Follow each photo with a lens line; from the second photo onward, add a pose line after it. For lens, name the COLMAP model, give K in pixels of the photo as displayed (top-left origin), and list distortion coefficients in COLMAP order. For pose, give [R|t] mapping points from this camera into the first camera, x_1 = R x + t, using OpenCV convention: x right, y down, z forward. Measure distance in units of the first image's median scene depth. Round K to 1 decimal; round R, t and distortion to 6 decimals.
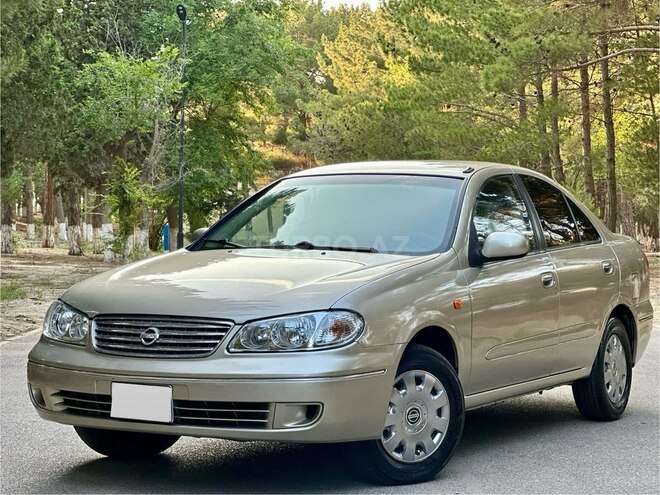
lens RADIAL K [[1520.5, 0, 330.7], [0, 1520.5, 225.7], [0, 0, 1]] dist [0.267648, 0.000000]
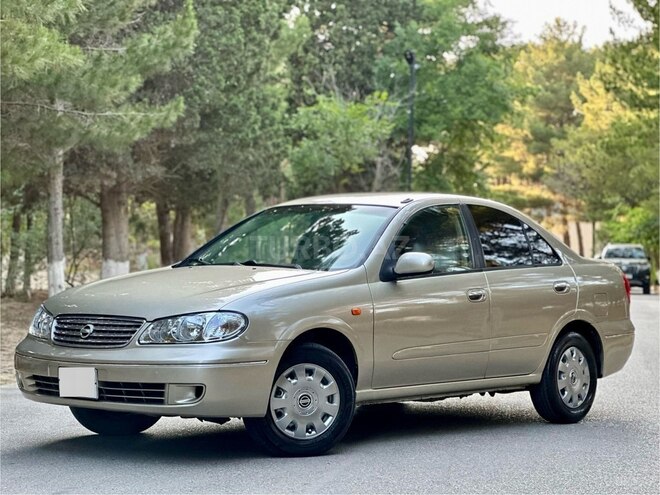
lens RADIAL K [[1520.5, 0, 309.9], [0, 1520.5, 233.9], [0, 0, 1]] dist [0.267648, 0.000000]
pose [[0.979194, 0.002114, -0.202916, 0.256028], [-0.006299, 0.999780, -0.019984, 0.013084], [0.202829, 0.020846, 0.978992, -0.161710]]
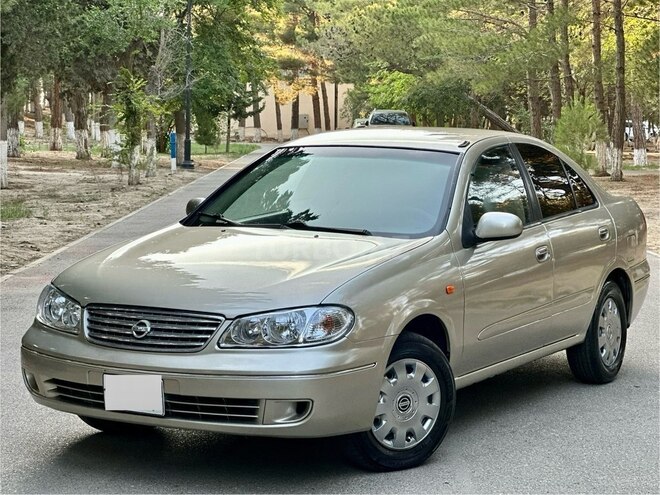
lens RADIAL K [[1520.5, 0, 338.2], [0, 1520.5, 224.5], [0, 0, 1]] dist [0.267648, 0.000000]
pose [[0.999995, 0.002473, -0.001756, 0.010144], [-0.002345, 0.997578, 0.069523, -0.053206], [0.001924, -0.069518, 0.997579, 0.002770]]
